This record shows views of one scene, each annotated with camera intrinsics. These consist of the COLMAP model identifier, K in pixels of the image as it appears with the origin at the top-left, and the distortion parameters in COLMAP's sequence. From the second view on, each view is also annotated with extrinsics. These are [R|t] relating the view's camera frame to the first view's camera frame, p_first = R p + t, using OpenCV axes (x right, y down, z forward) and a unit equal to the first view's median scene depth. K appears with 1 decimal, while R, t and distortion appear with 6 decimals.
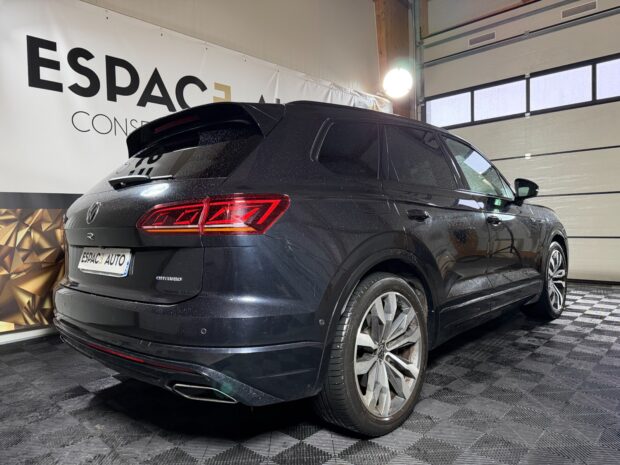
lens RADIAL K [[439.3, 0, 313.1], [0, 439.3, 235.2], [0, 0, 1]] dist [0.049971, -0.057949]
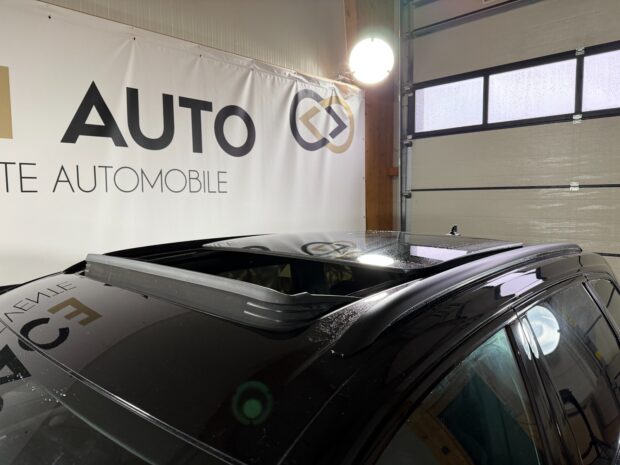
lens RADIAL K [[439.3, 0, 315.0], [0, 439.3, 238.2], [0, 0, 1]] dist [0.049971, -0.057949]
pose [[0.999901, 0.012315, -0.006838, 0.137542], [-0.011917, 0.998395, 0.055372, -0.141356], [0.007509, -0.055285, 0.998442, 0.397903]]
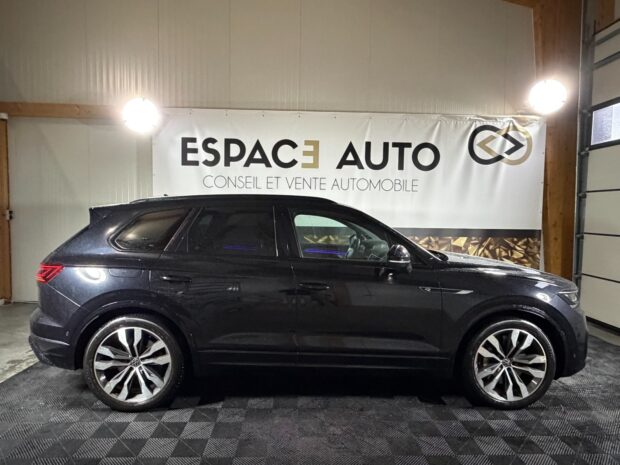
lens RADIAL K [[385.6, 0, 307.1], [0, 385.6, 234.5], [0, 0, 1]] dist [0.003263, -0.000059]
pose [[0.701868, 0.081974, -0.707575, 0.496315], [-0.060260, 0.996628, 0.055688, -0.100409], [0.709754, 0.003552, 0.704441, 0.148119]]
